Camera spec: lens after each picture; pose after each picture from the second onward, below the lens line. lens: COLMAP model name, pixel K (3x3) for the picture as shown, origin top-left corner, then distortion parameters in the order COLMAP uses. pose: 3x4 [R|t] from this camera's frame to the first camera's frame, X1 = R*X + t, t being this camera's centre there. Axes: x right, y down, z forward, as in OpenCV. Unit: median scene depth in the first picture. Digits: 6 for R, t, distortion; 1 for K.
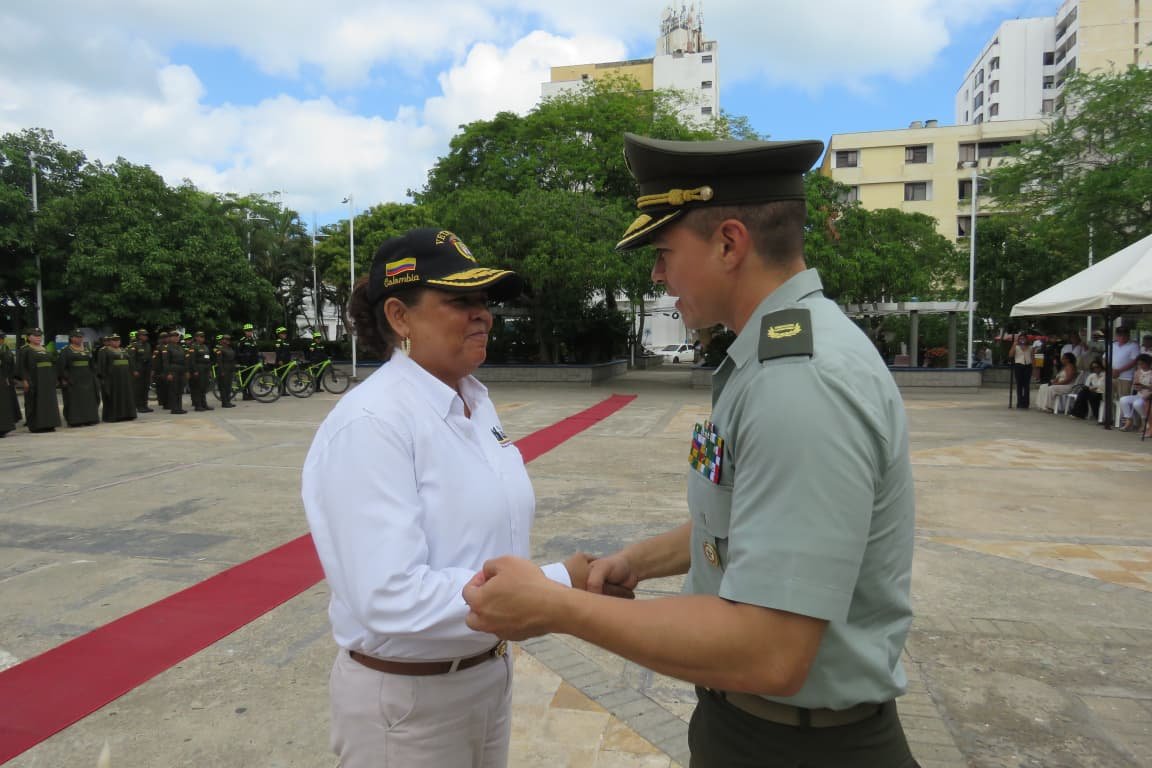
lens RADIAL K [[737.9, 0, 576.0], [0, 737.9, 384.0], [0, 0, 1]] dist [-0.001852, -0.000143]
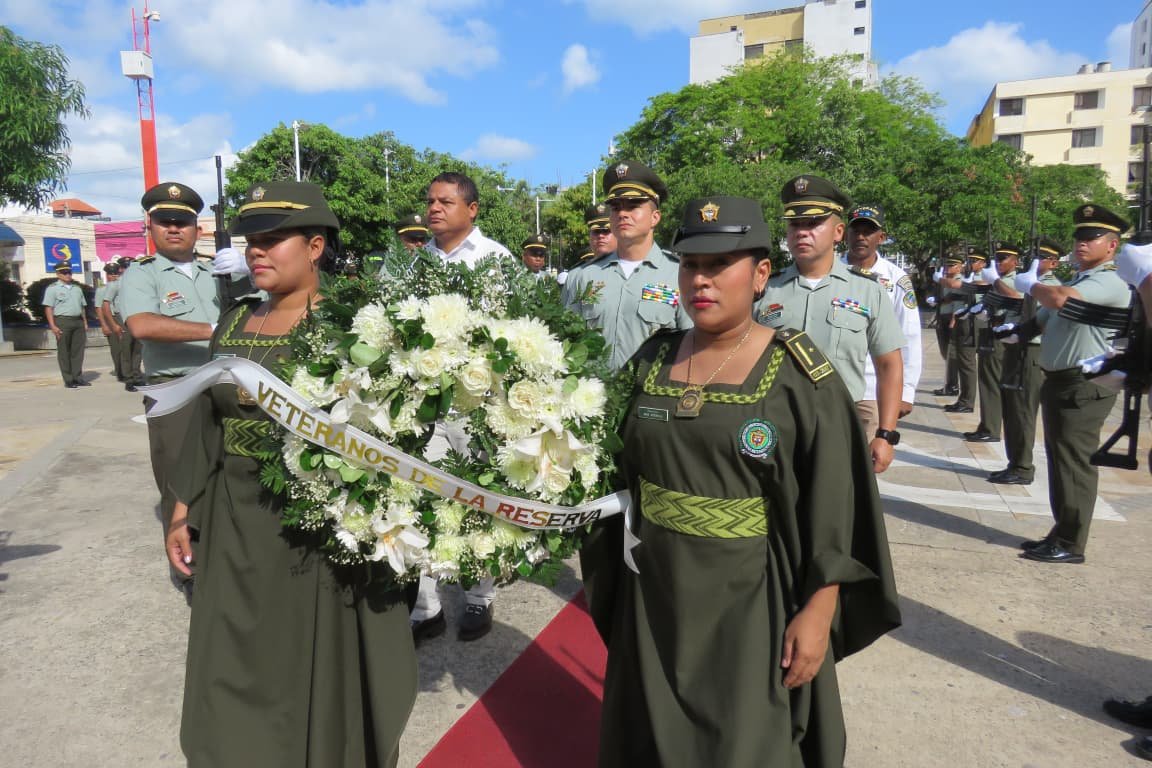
lens RADIAL K [[737.9, 0, 576.0], [0, 737.9, 384.0], [0, 0, 1]] dist [-0.001852, -0.000143]
pose [[0.988104, 0.016430, -0.152909, -0.120288], [-0.005925, 0.997606, 0.068904, 0.015814], [0.153675, -0.067178, 0.985835, -0.222751]]
